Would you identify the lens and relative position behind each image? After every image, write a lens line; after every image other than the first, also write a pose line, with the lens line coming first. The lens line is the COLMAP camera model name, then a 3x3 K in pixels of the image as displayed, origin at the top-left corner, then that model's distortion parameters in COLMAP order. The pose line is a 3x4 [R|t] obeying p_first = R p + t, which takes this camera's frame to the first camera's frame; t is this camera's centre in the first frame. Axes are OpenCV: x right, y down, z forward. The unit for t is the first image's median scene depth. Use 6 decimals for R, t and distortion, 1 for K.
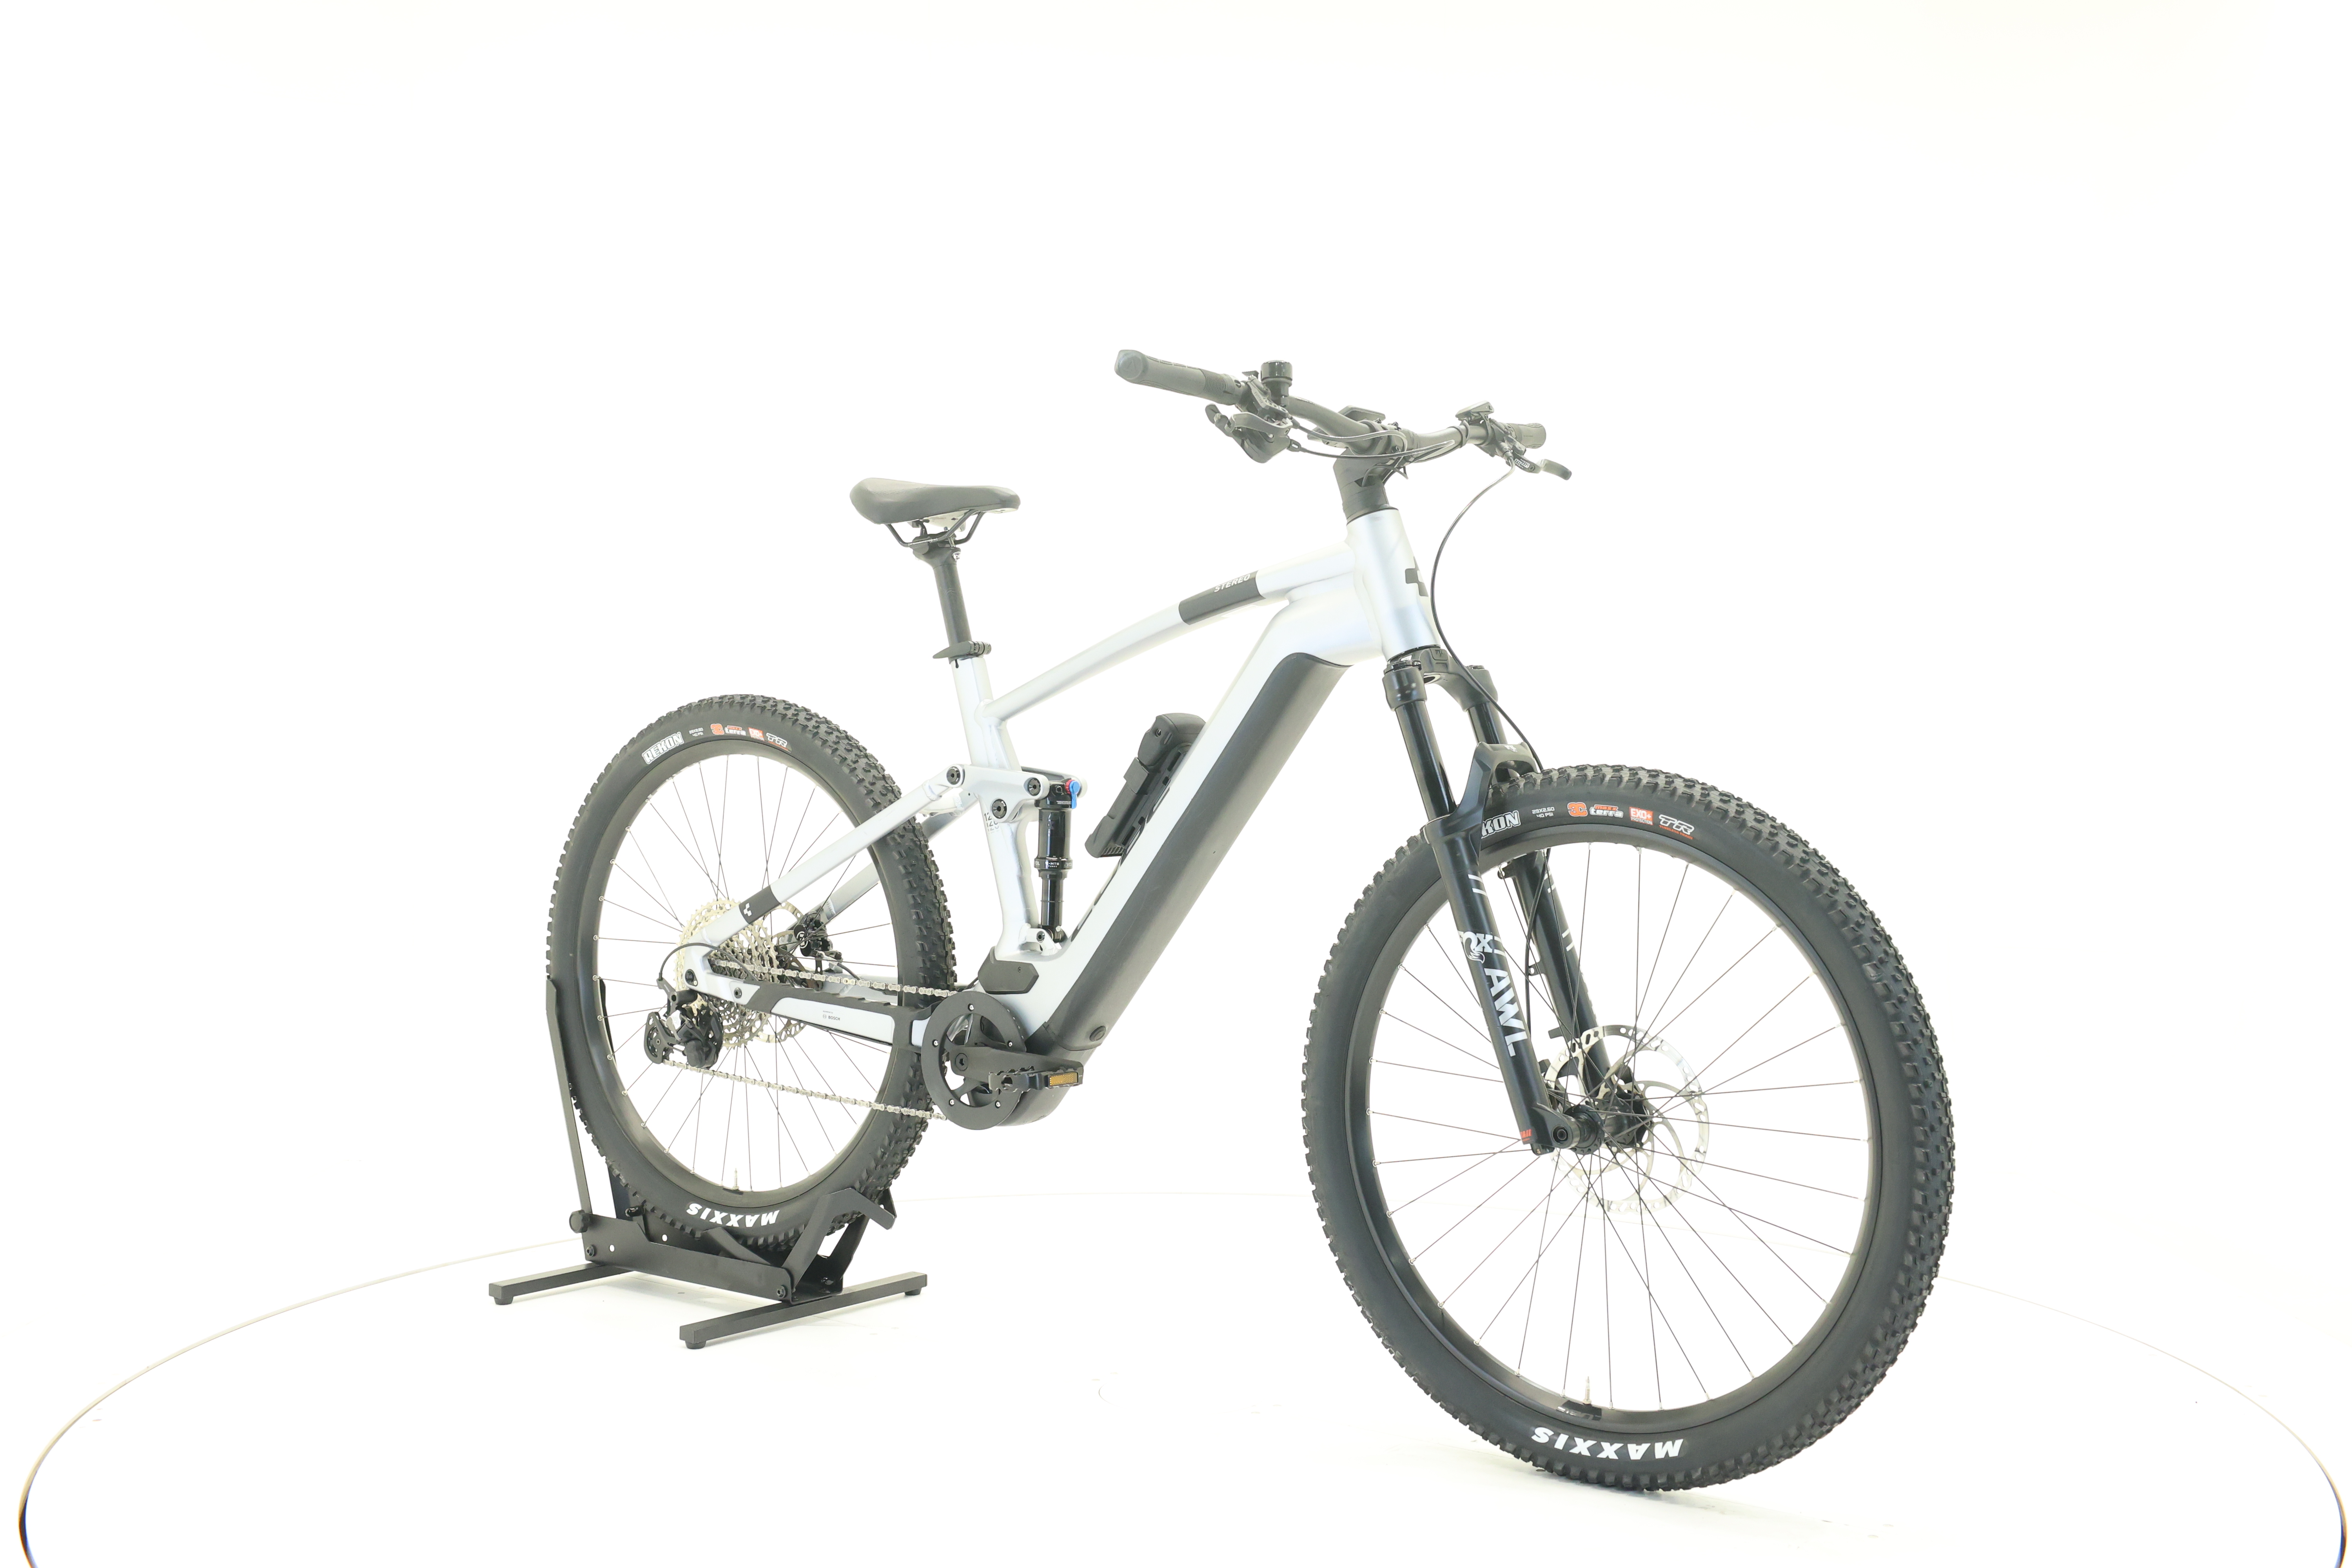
lens RADIAL K [[2506.1, 0, 1181.0], [0, 2506.1, 733.1], [0, 0, 1]] dist [-0.012407, 0.021733]
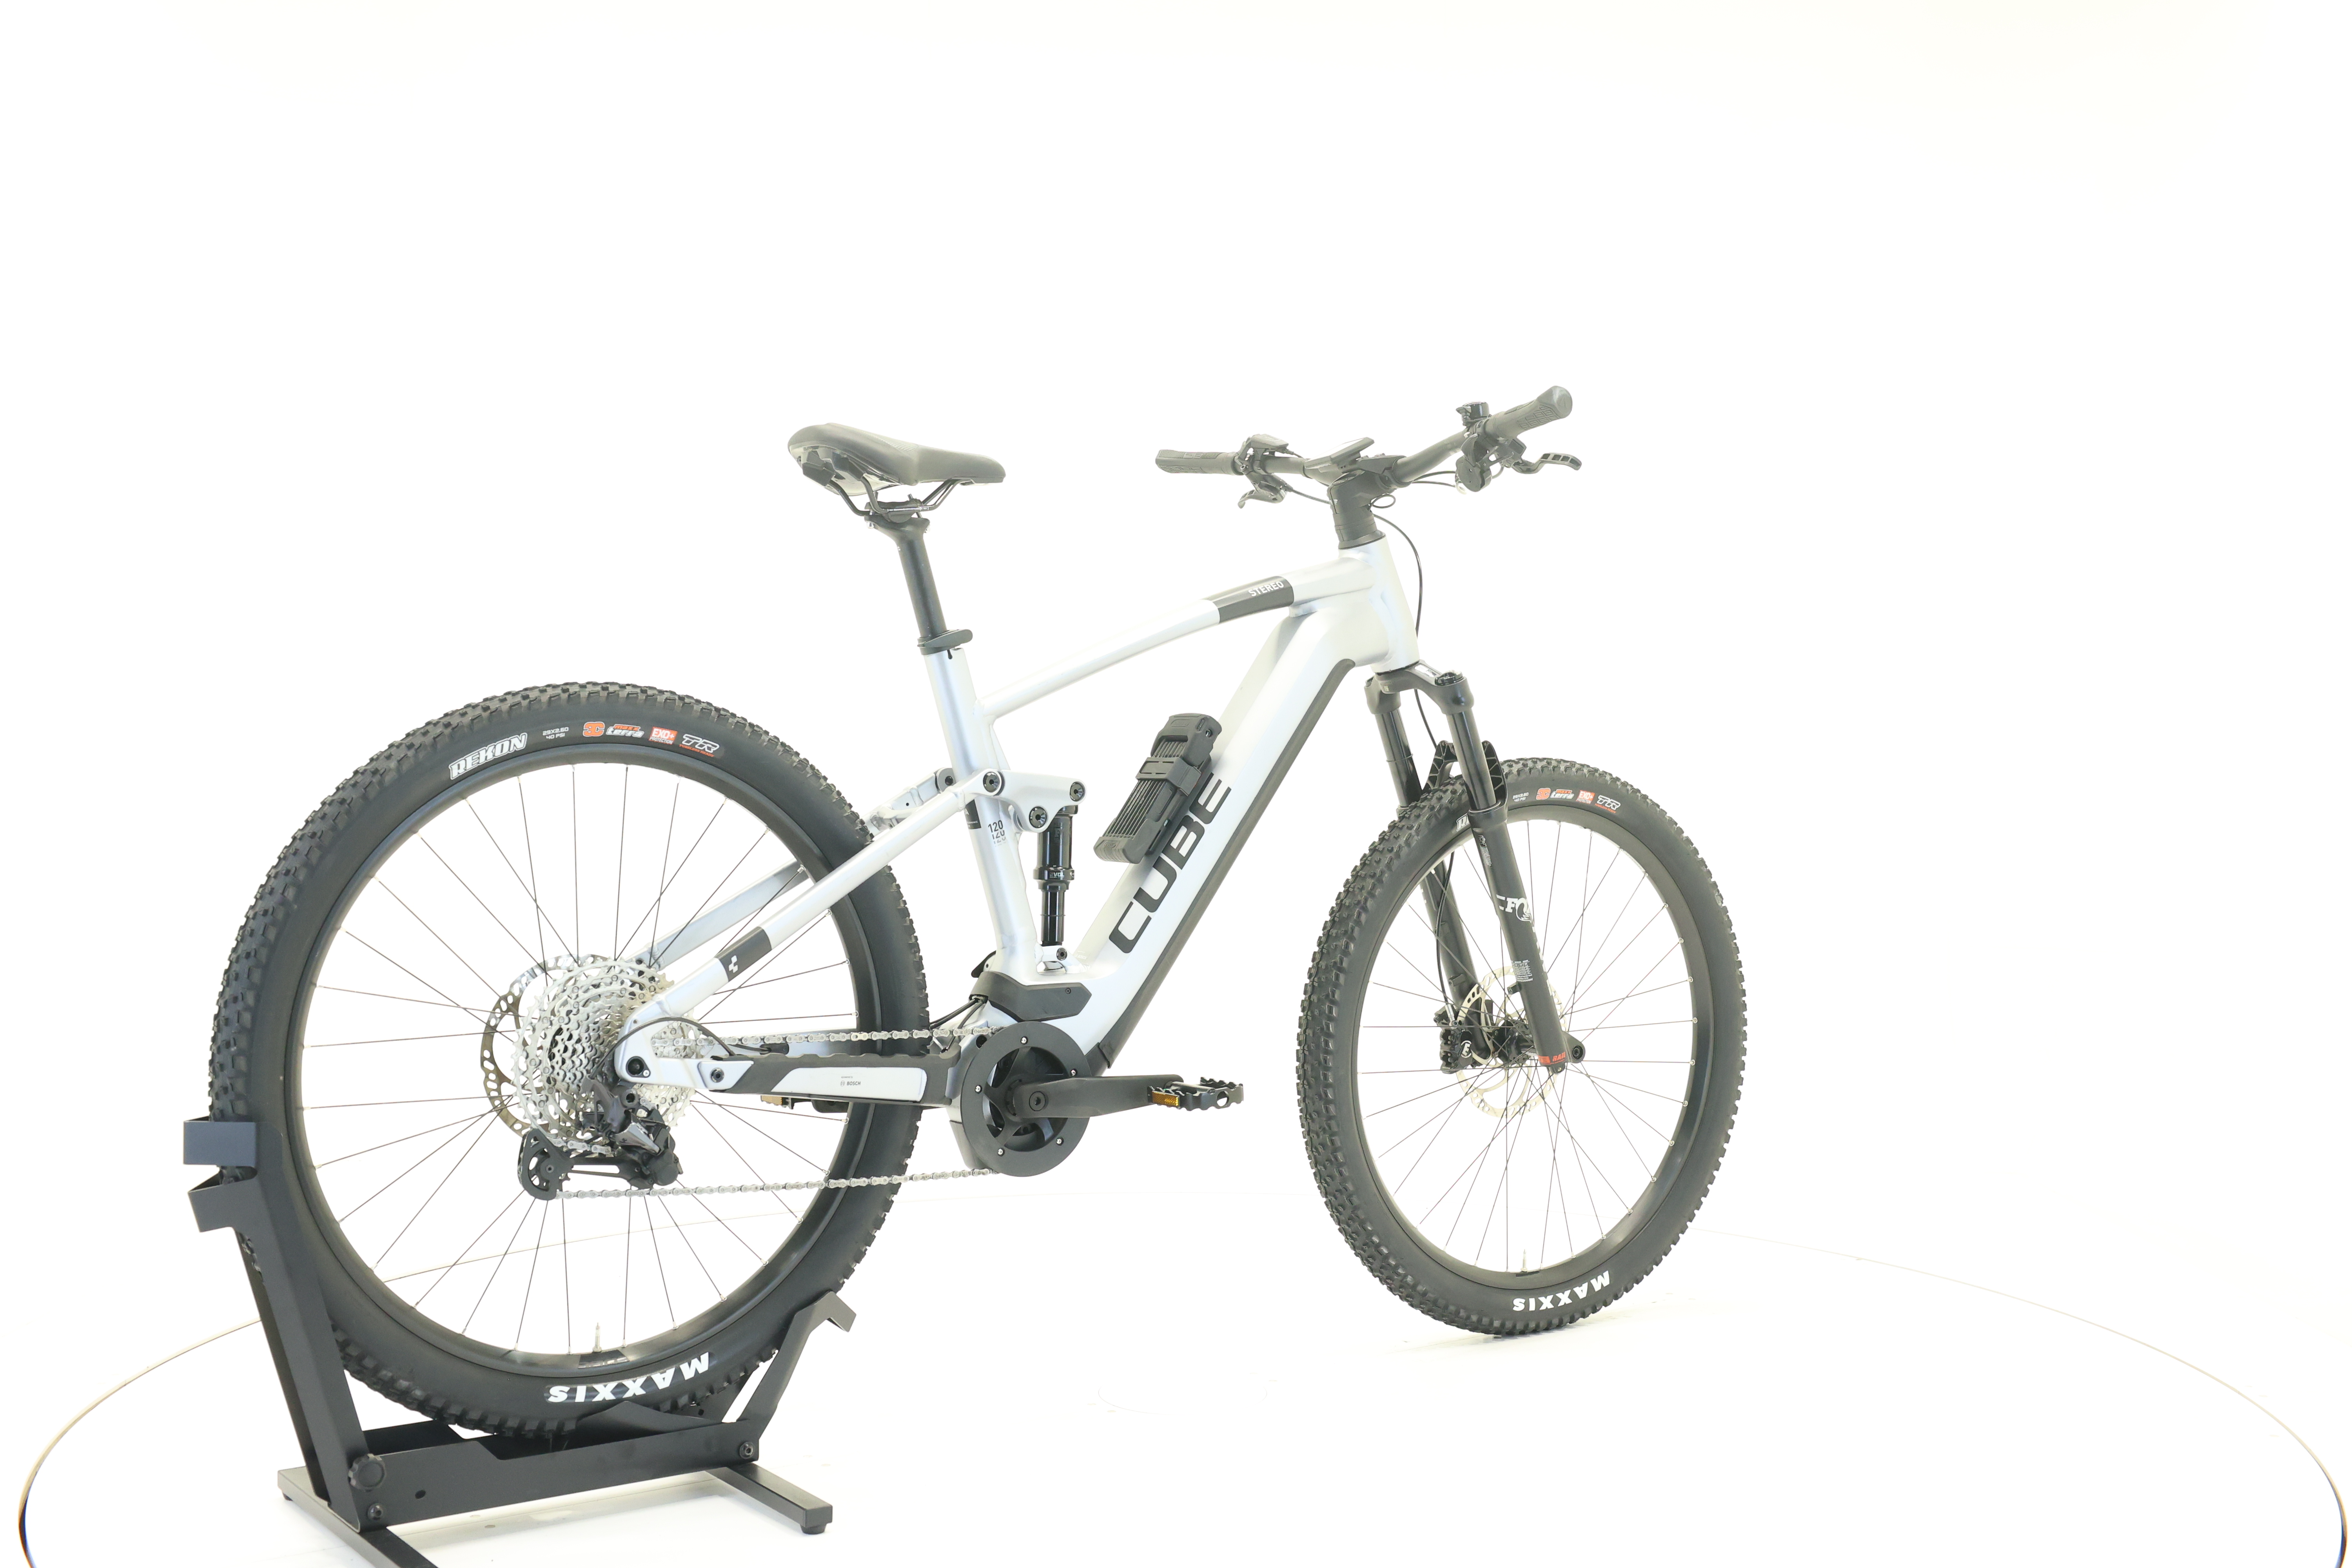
lens RADIAL K [[2506.1, 0, 1181.0], [0, 2506.1, 733.1], [0, 0, 1]] dist [-0.012407, 0.021733]
pose [[0.289986, -0.003303, 0.957025, -0.923315], [-0.001590, 0.999991, 0.003934, -0.003860], [-0.957029, -0.002663, 0.289979, 0.687335]]
